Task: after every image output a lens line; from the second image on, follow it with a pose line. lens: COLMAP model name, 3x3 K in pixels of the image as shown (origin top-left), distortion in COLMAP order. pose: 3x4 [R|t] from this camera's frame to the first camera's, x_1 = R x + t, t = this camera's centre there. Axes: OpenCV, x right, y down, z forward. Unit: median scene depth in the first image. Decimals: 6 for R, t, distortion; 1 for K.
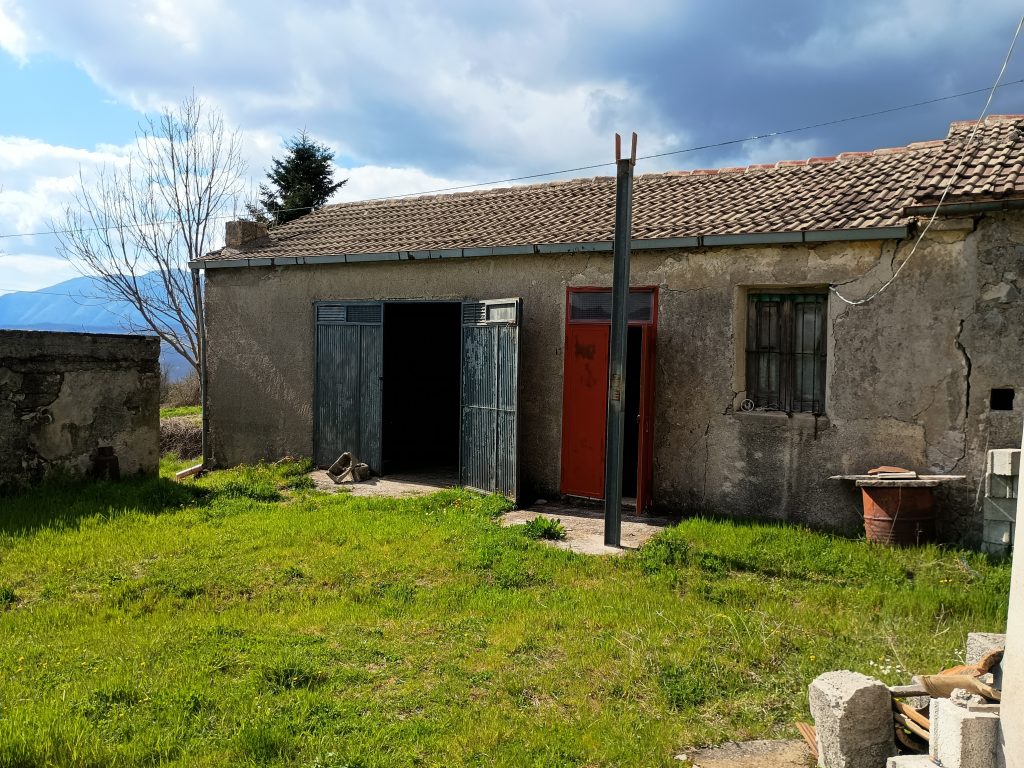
lens RADIAL K [[853.1, 0, 512.0], [0, 853.1, 384.0], [0, 0, 1]] dist [0.076440, -0.119713]
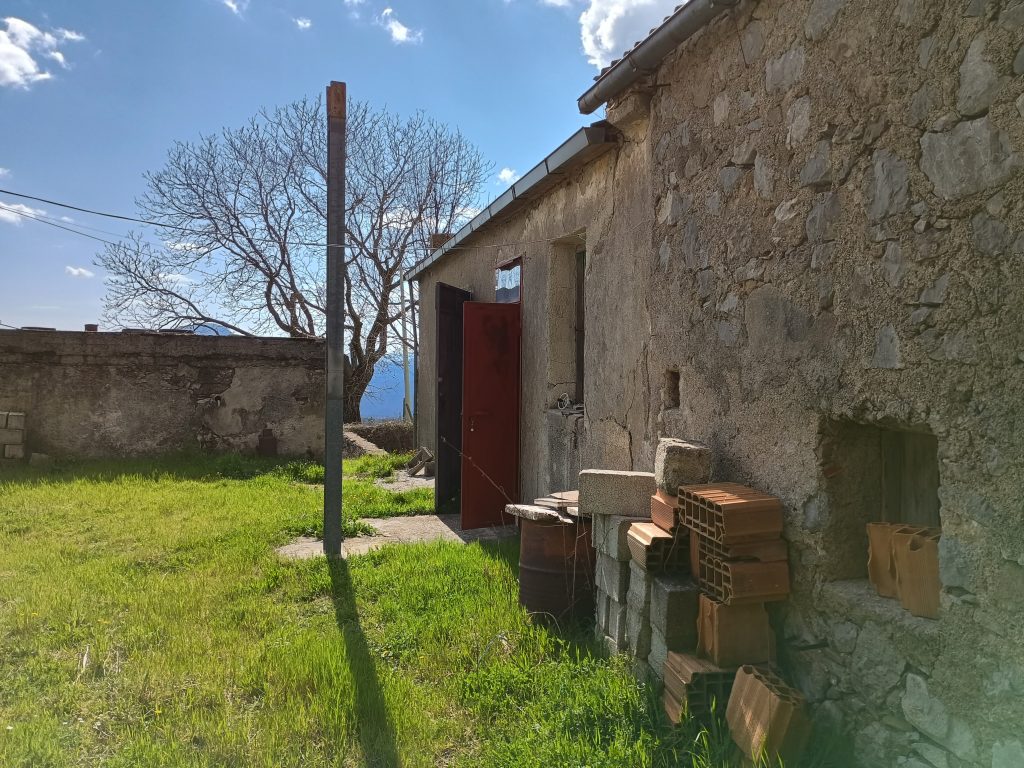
lens RADIAL K [[853.1, 0, 512.0], [0, 853.1, 384.0], [0, 0, 1]] dist [0.076440, -0.119713]
pose [[0.728236, 0.007832, -0.685282, 0.641205], [-0.023456, 0.999634, -0.013502, 0.017730], [0.684925, 0.025906, 0.728153, 0.359114]]
